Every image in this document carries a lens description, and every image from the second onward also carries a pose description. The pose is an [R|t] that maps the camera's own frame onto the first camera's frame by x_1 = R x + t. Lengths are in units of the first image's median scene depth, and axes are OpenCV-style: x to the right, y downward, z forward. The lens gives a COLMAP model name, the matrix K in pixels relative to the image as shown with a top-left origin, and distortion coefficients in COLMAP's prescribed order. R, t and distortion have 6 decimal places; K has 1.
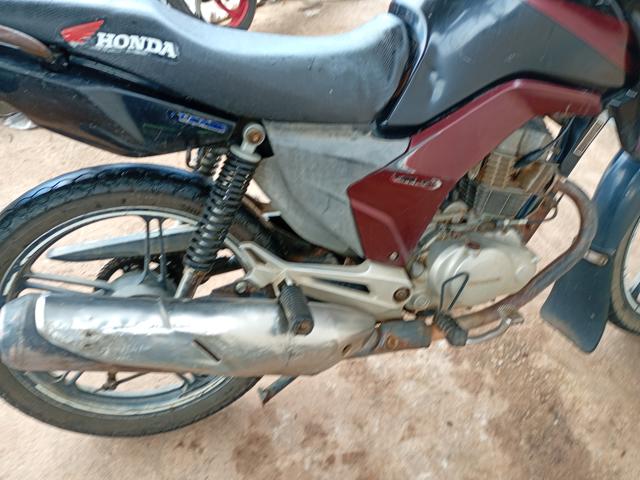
lens RADIAL K [[536.8, 0, 317.5], [0, 536.8, 241.4], [0, 0, 1]] dist [0.072980, -0.112619]
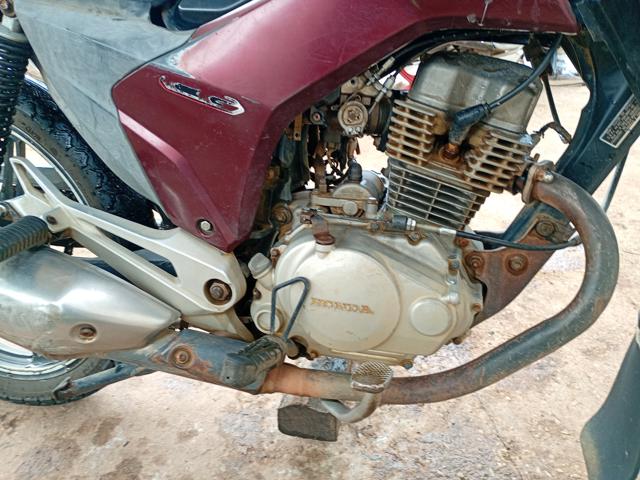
lens RADIAL K [[525.2, 0, 320.0], [0, 525.2, 240.0], [0, 0, 1]] dist [0.049967, -0.070599]
pose [[0.845194, 0.174752, -0.505083, 0.583591], [-0.276396, 0.951766, -0.133216, 0.090877], [0.457441, 0.252196, 0.852728, 0.489975]]
